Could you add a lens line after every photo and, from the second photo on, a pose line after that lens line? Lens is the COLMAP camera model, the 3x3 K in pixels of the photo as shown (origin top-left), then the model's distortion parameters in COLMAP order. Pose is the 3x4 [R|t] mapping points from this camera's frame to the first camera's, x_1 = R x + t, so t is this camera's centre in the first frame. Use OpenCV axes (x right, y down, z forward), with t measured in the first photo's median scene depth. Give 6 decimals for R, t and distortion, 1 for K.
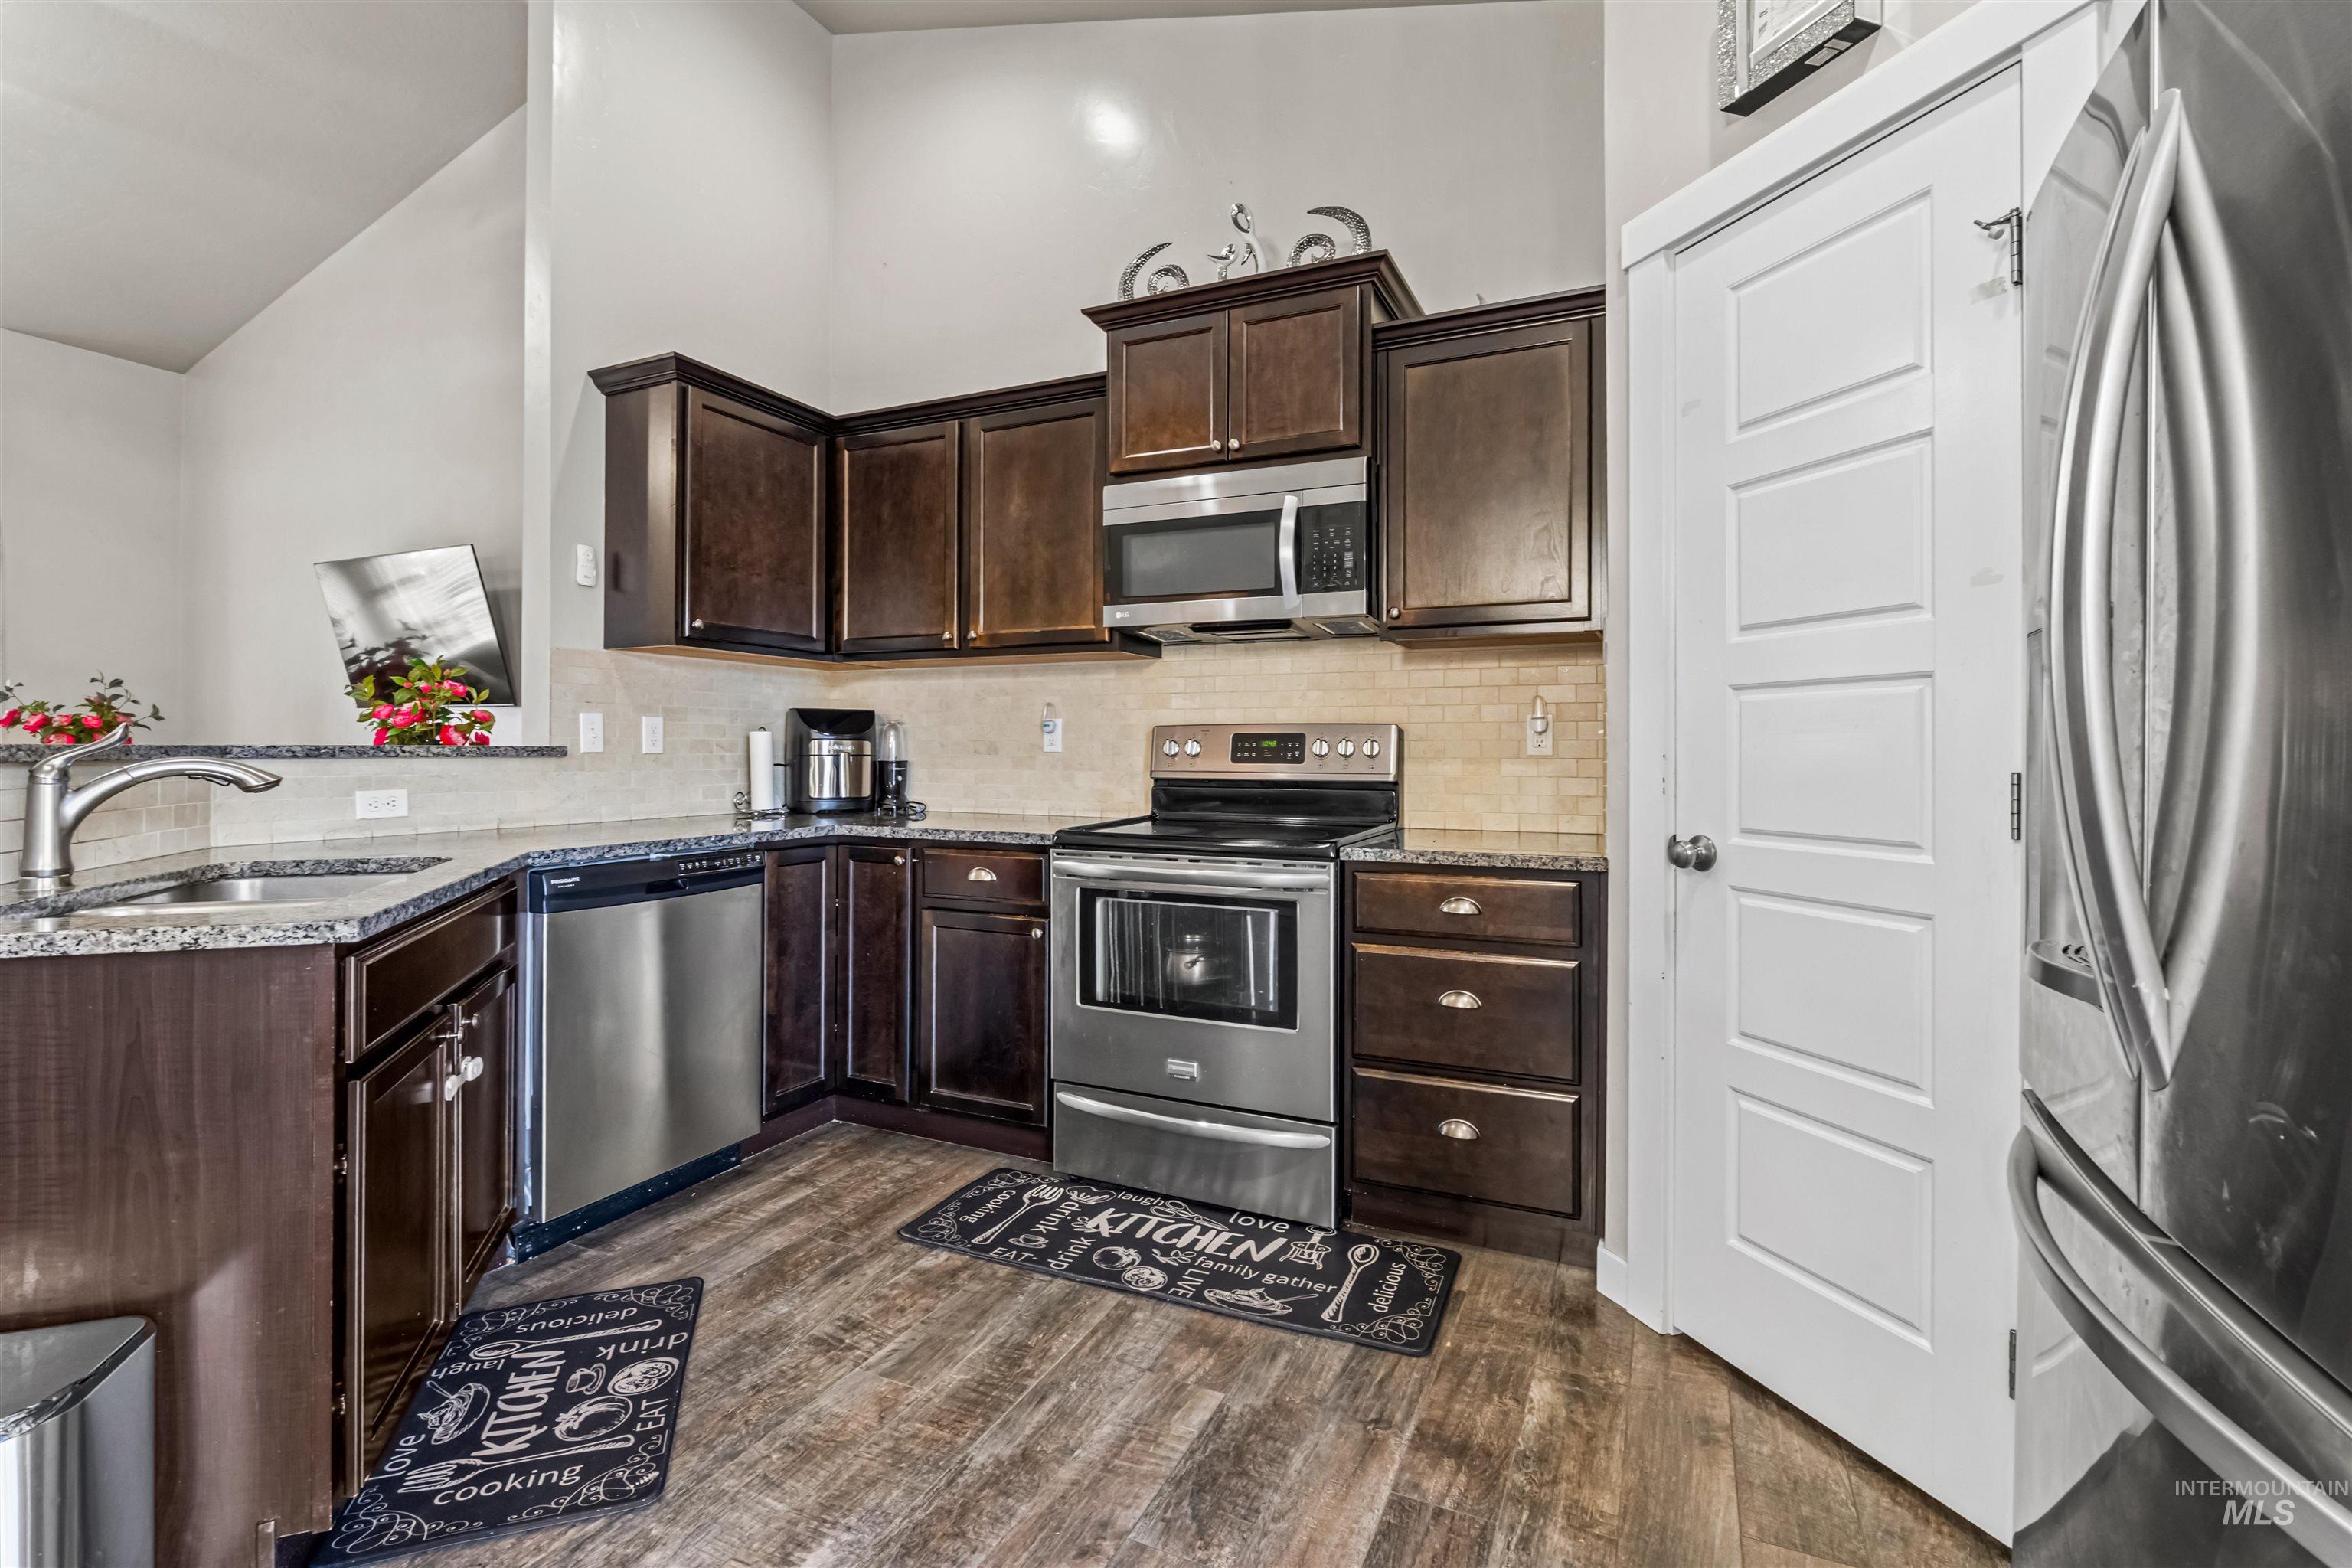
lens RADIAL K [[1056.4, 0, 1179.3], [0, 1056.4, 754.3], [0, 0, 1]] dist [0.000953, 0.000153]
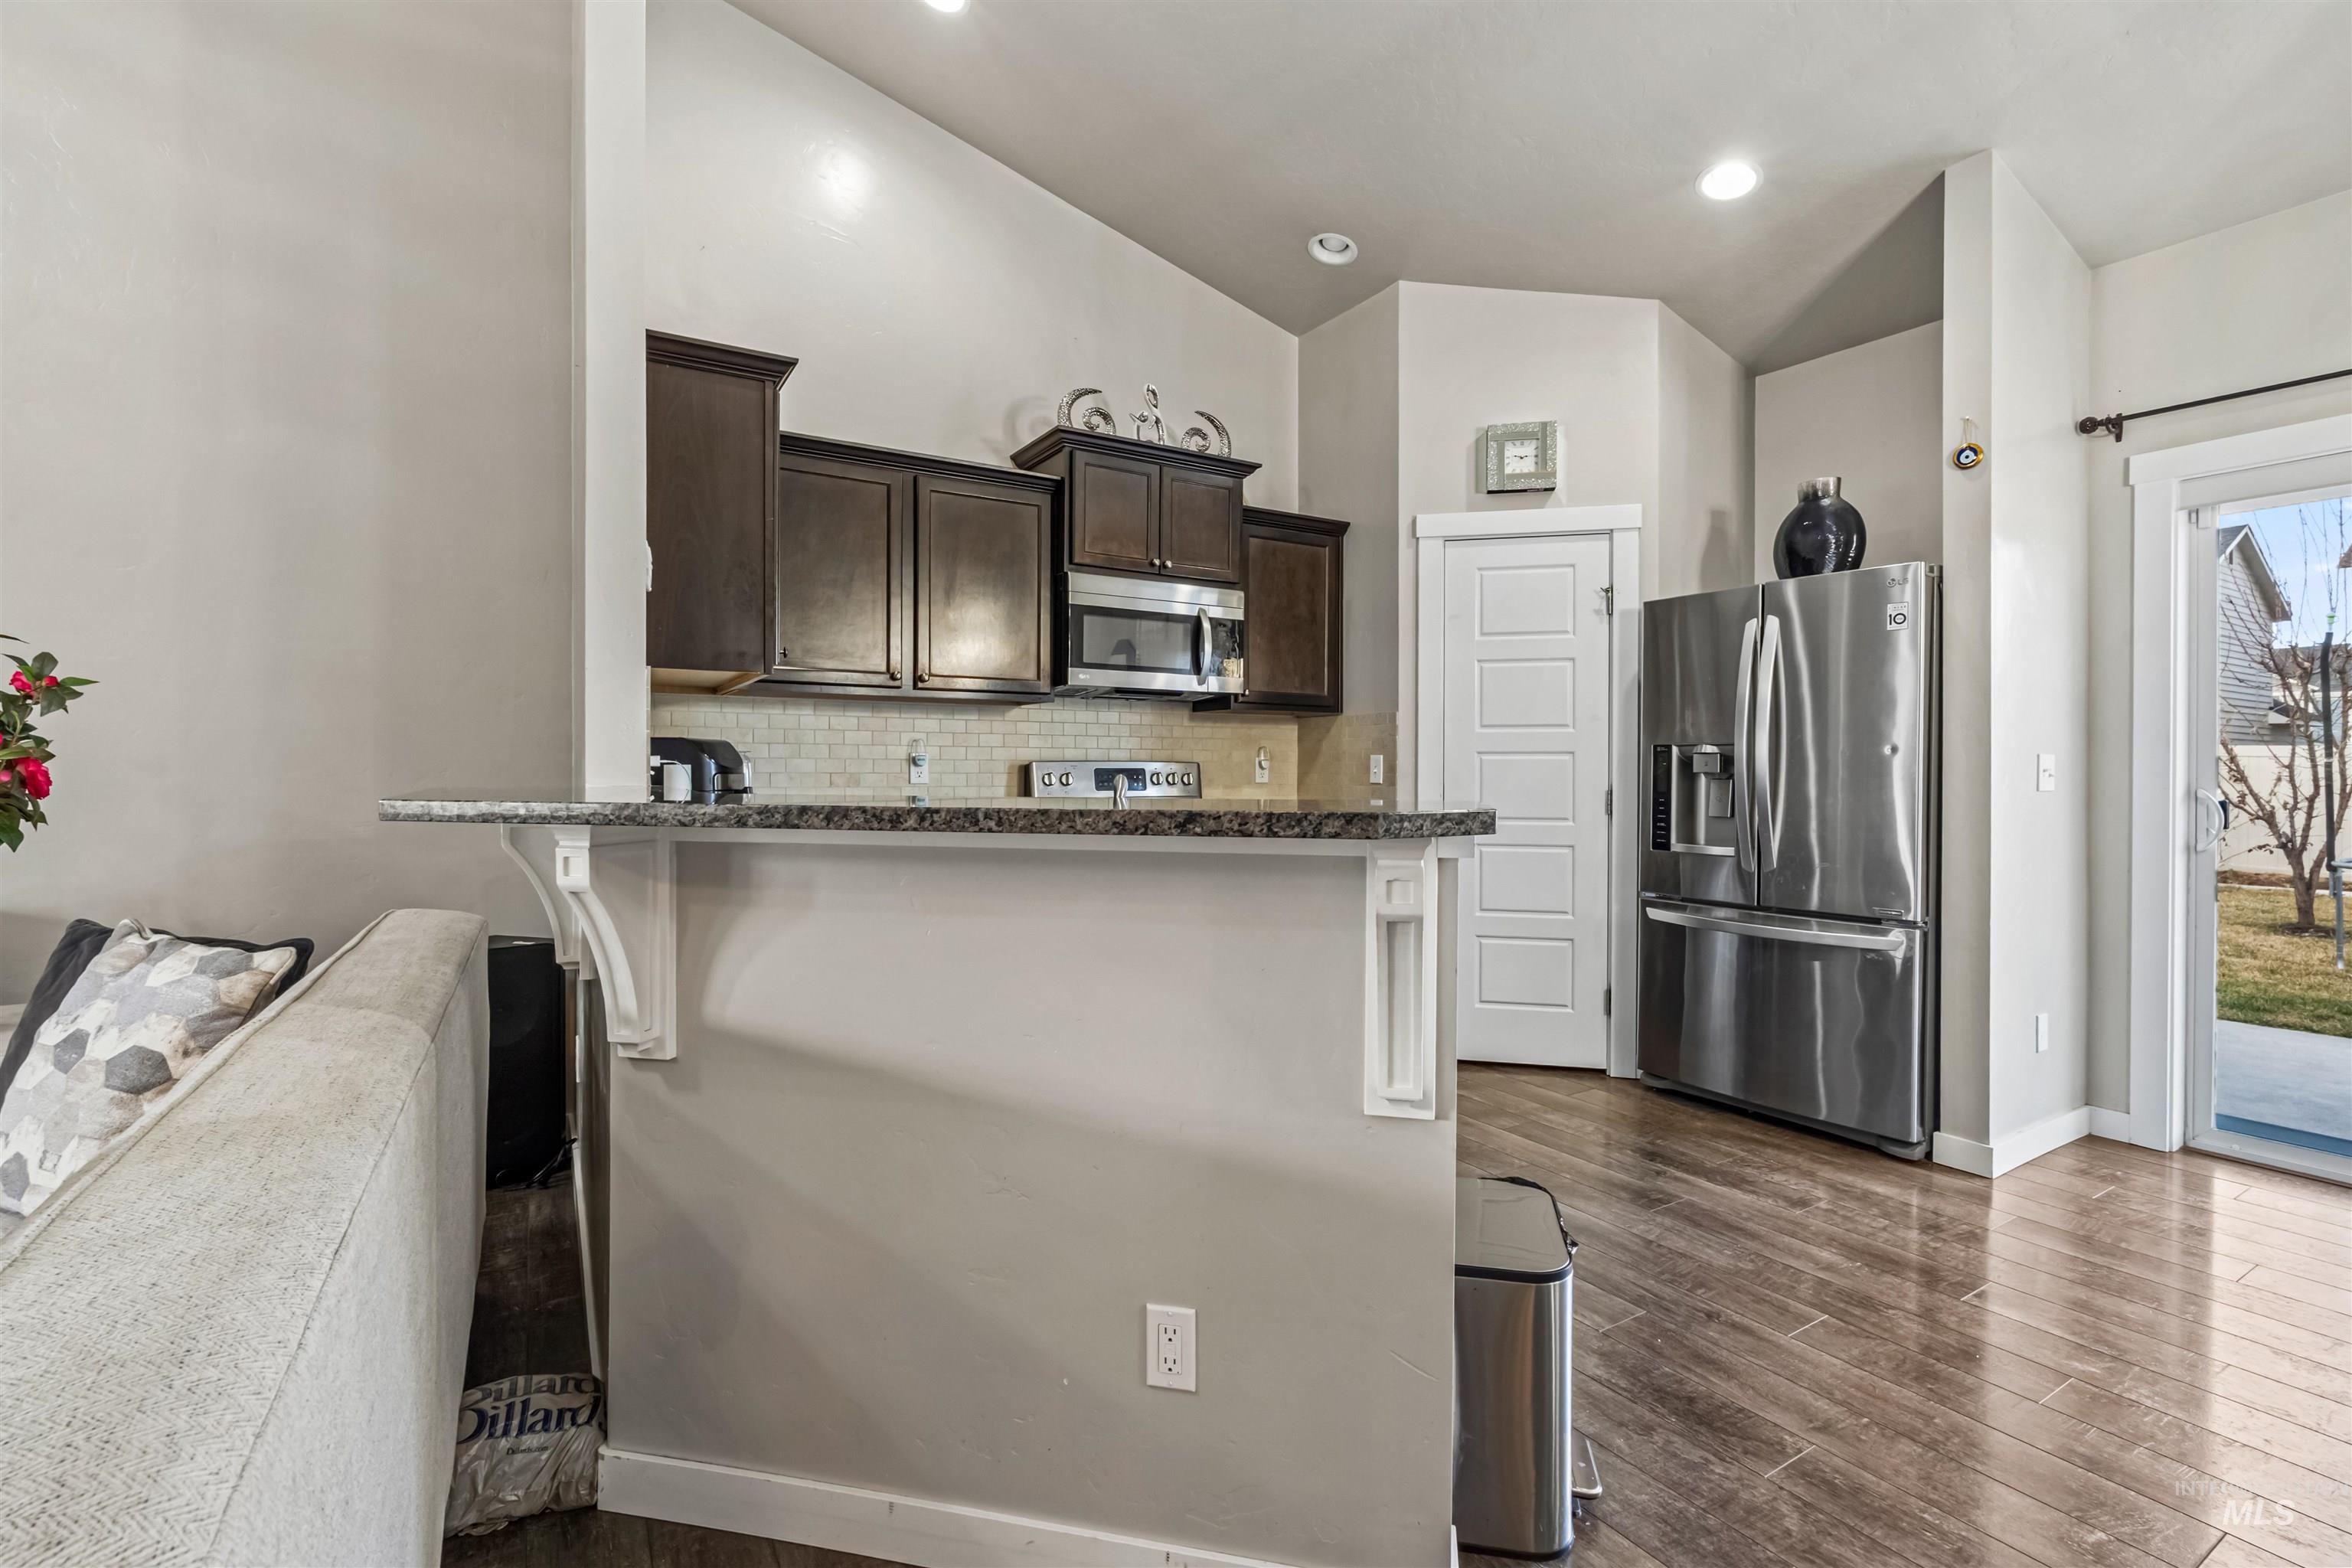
lens RADIAL K [[1040.7, 0, 1176.0], [0, 1040.7, 784.0], [0, 0, 1]] dist [-0.001667, -0.000365]
pose [[0.559681, -0.009903, 0.828649, -1.124913], [0.002640, 0.999945, 0.010167, -0.014629], [-0.828704, -0.003503, 0.559676, 0.216729]]
